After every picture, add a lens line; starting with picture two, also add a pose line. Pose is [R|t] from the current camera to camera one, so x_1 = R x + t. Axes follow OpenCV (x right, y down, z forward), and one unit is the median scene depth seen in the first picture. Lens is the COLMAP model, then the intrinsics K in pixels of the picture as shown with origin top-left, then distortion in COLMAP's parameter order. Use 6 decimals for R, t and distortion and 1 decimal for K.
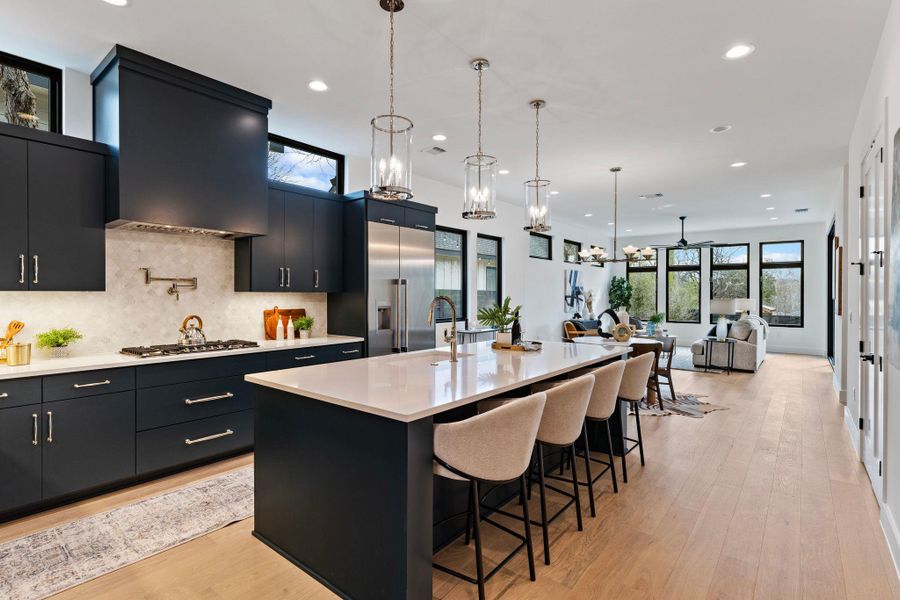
lens RADIAL K [[435.4, 0, 450.8], [0, 435.4, 295.4], [0, 0, 1]] dist [-0.006239, 0.001455]
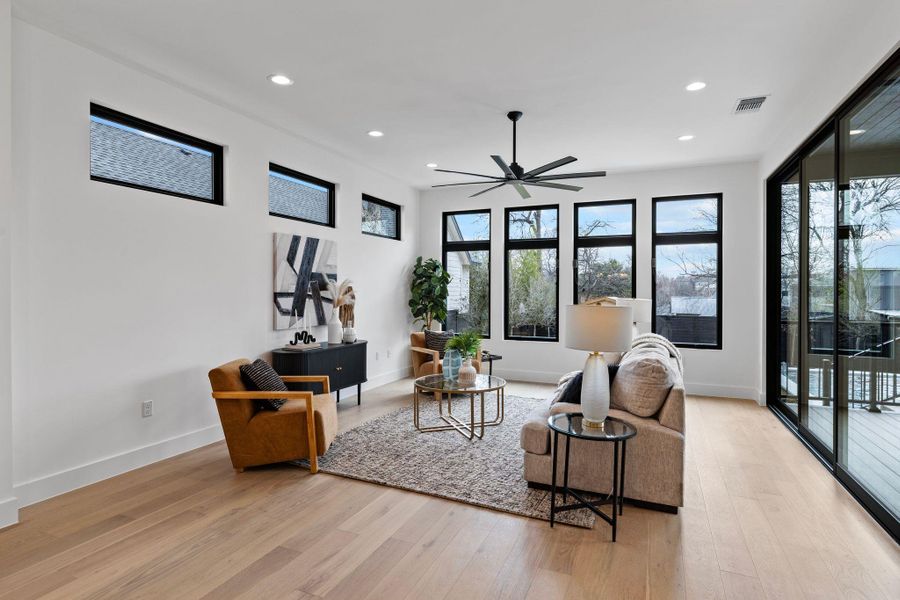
lens RADIAL K [[464.4, 0, 446.5], [0, 464.4, 295.5], [0, 0, 1]] dist [-0.012922, -0.000492]
pose [[0.966654, -0.002409, 0.256074, 0.338638], [0.000289, 0.999965, 0.008317, -0.000118], [-0.256085, -0.007966, 0.966622, 0.550271]]
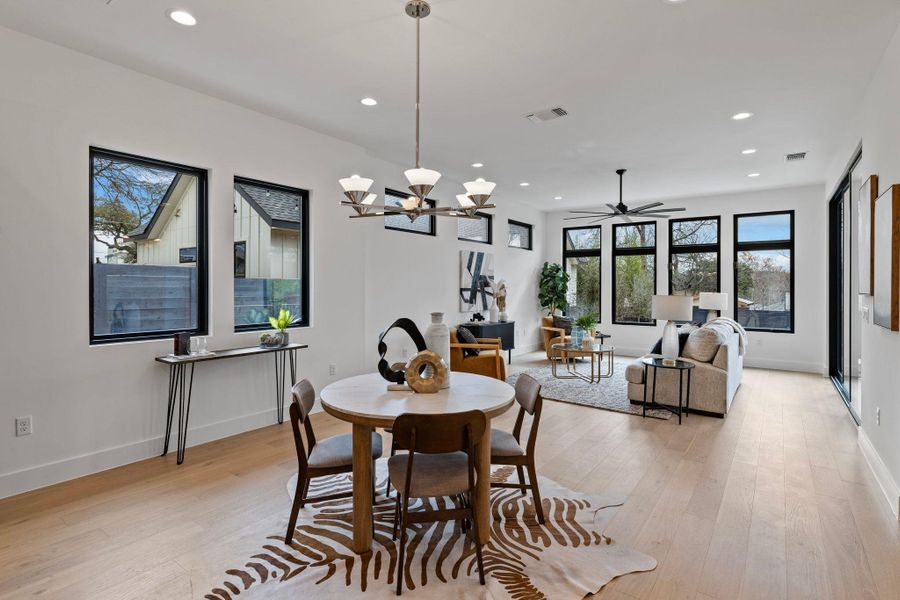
lens RADIAL K [[435.4, 0, 452.3], [0, 435.4, 286.4], [0, 0, 1]] dist [-0.006239, 0.001455]
pose [[0.999255, 0.000214, 0.038594, 0.243042], [-0.000091, 0.999995, -0.003188, 0.000125], [-0.038595, 0.003182, 0.999250, 0.334271]]
